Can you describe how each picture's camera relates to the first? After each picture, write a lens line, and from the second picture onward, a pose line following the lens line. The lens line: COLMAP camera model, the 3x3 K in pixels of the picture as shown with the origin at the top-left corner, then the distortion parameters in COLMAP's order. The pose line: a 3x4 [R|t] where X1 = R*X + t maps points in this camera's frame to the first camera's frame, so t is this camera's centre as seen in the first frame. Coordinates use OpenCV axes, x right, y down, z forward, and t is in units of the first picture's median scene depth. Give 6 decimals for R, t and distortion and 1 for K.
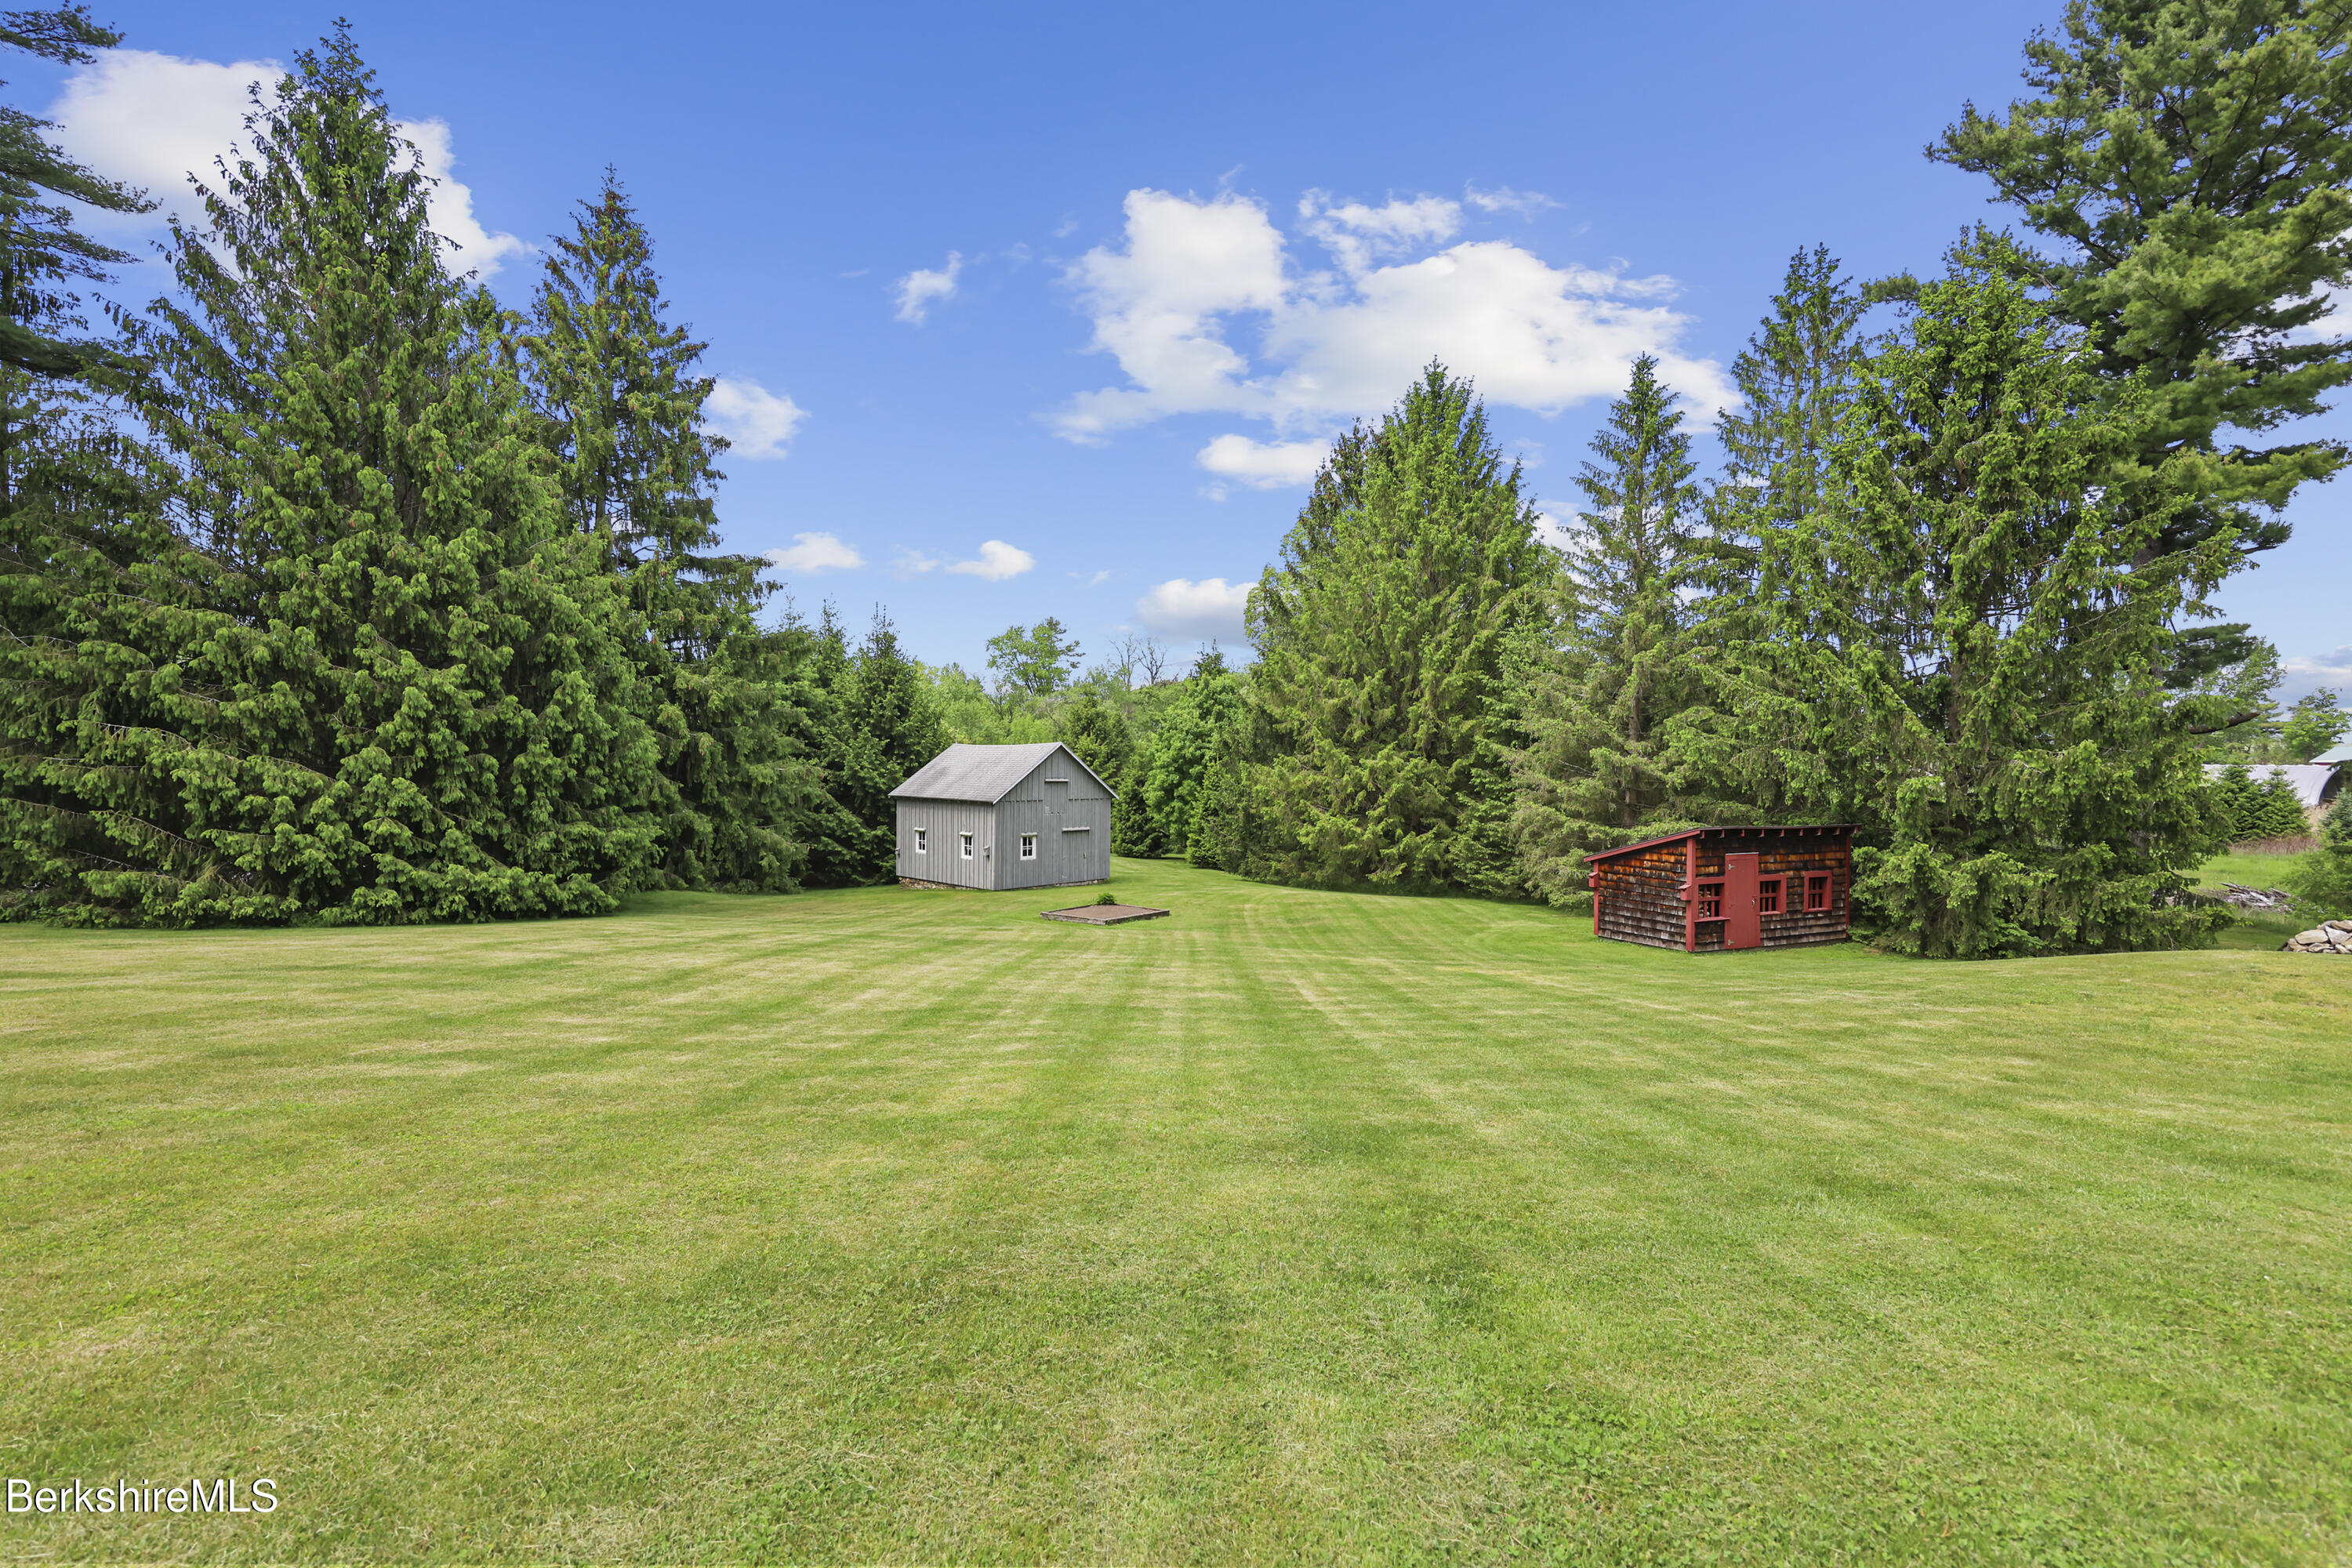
lens RADIAL K [[1022.7, 0, 1176.0], [0, 1022.7, 784.0], [0, 0, 1]] dist [-0.002486, -0.000055]
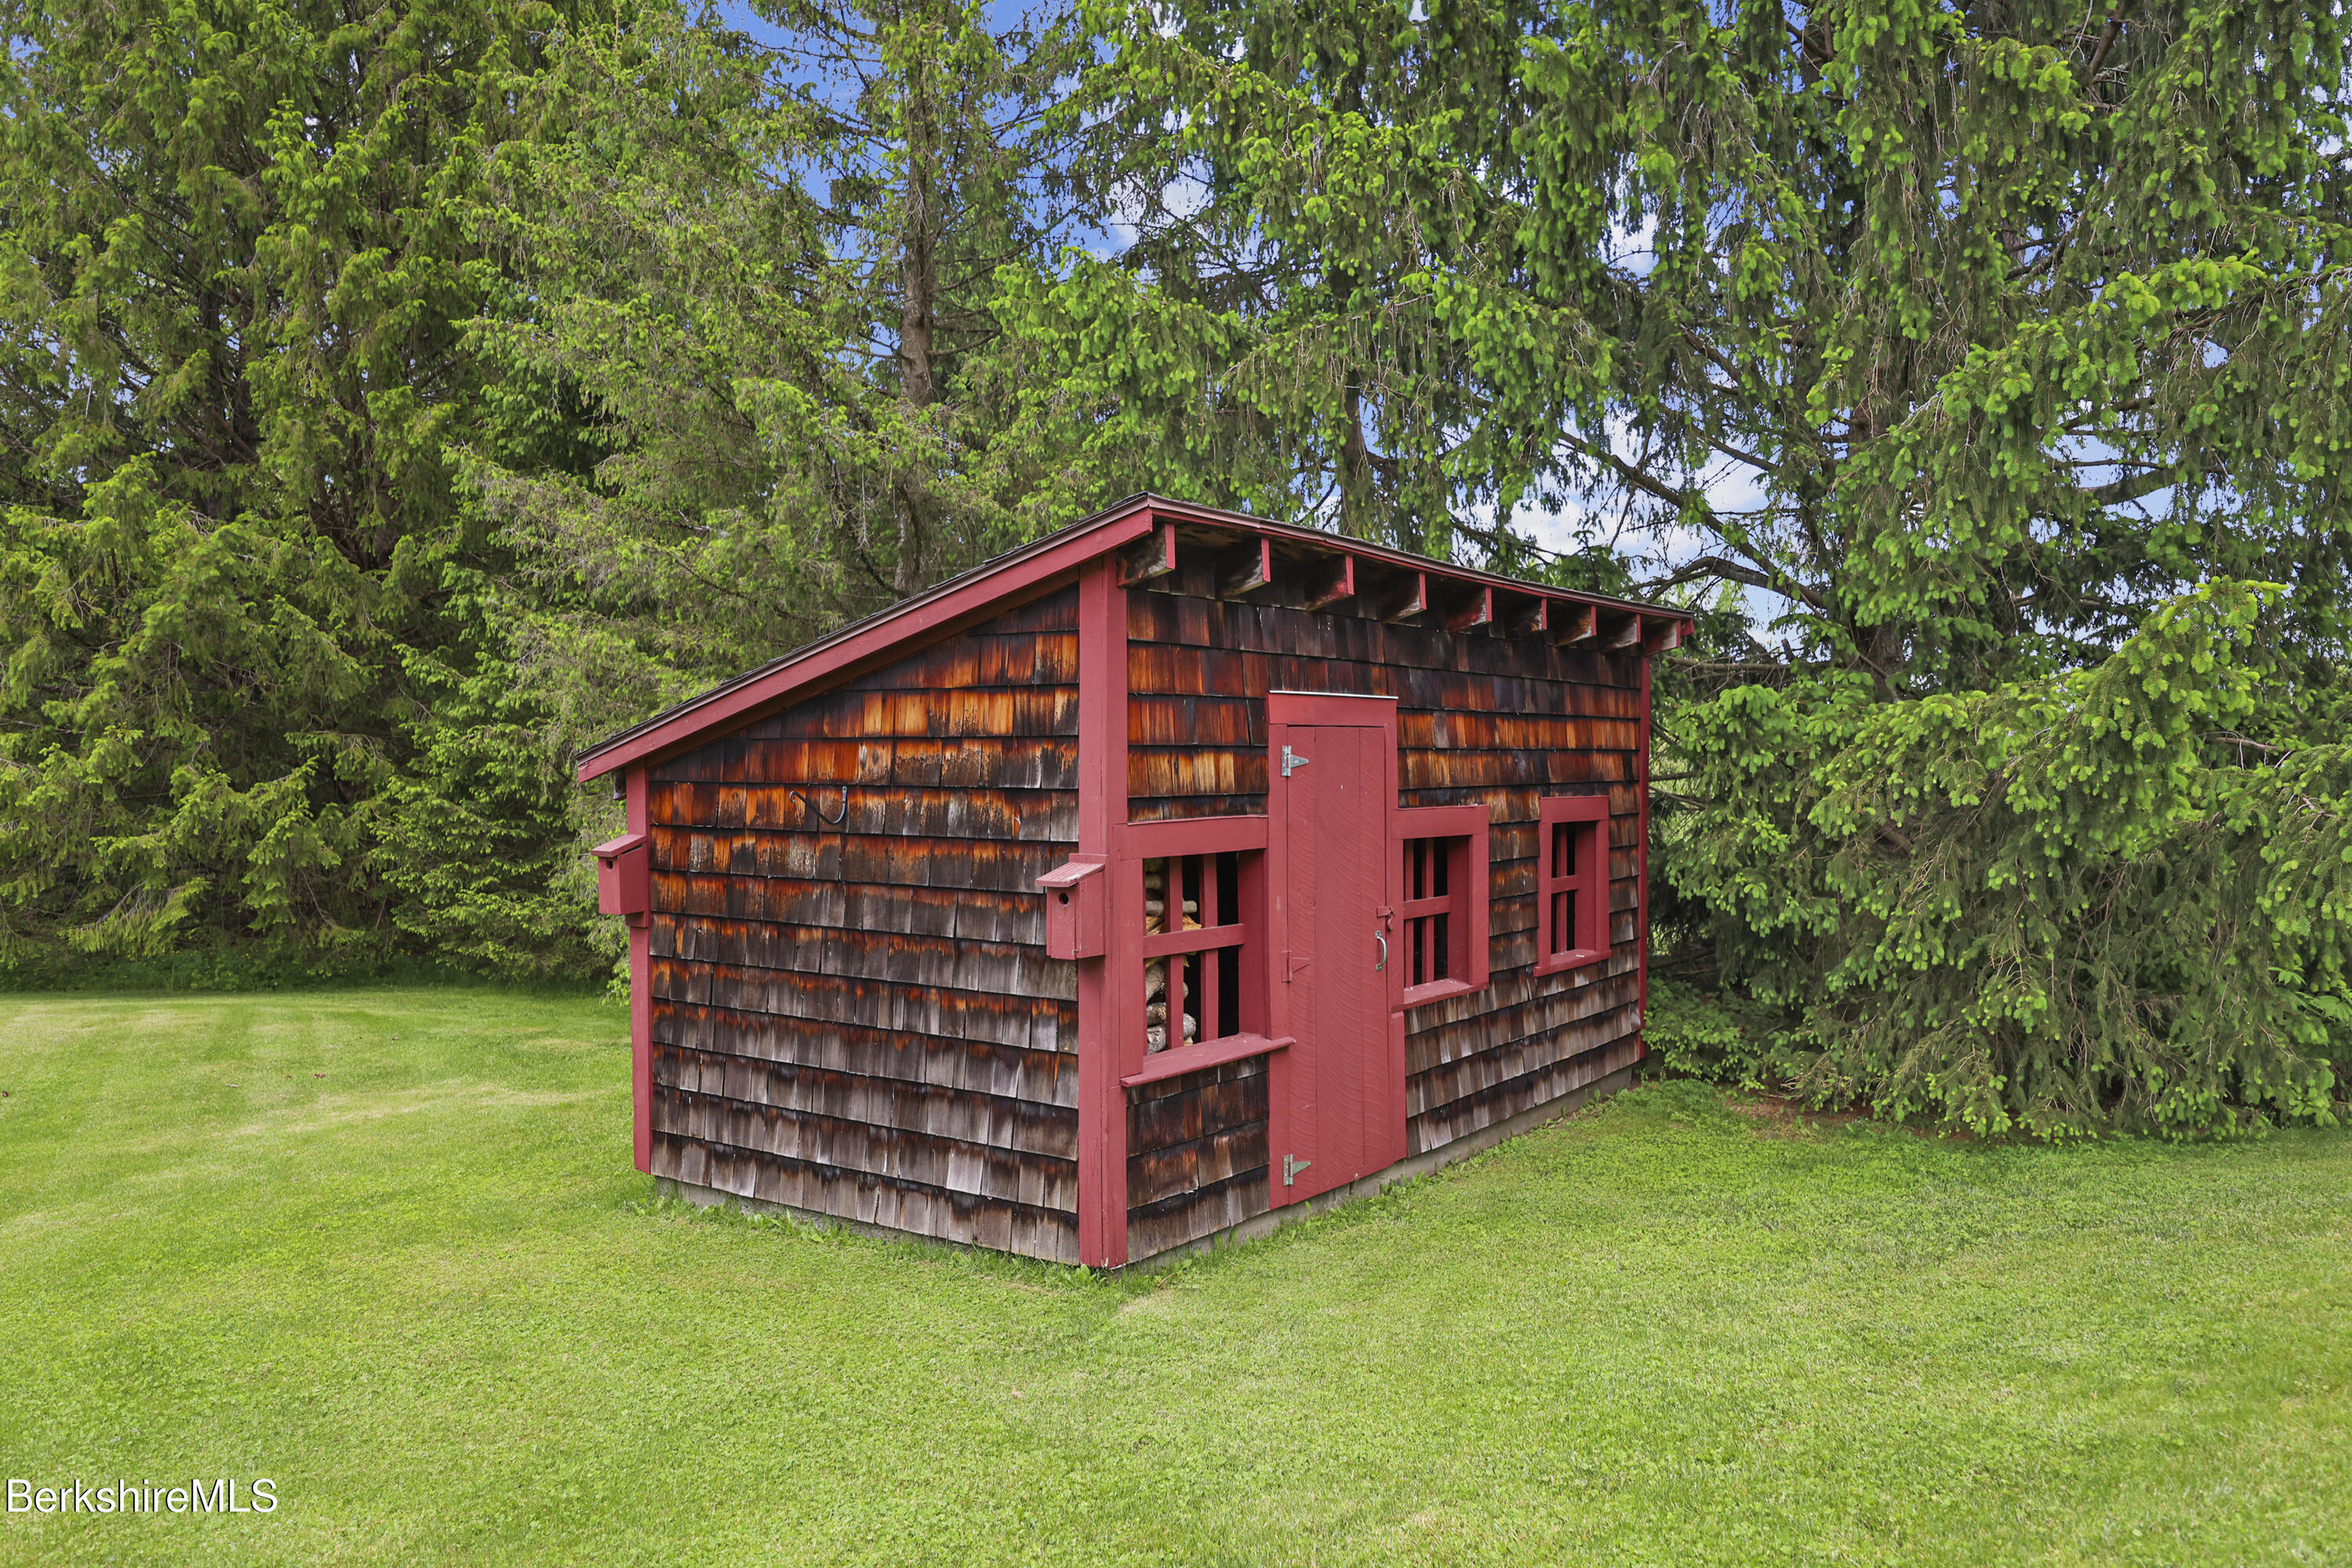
lens RADIAL K [[1700.5, 0, 1184.7], [0, 1700.5, 747.0], [0, 0, 1]] dist [0.002145, 0.000644]
pose [[0.864143, -0.002733, 0.503240, 0.255915], [0.011538, 0.999830, -0.014382, 0.057123], [-0.503115, 0.018235, 0.864027, 0.512440]]
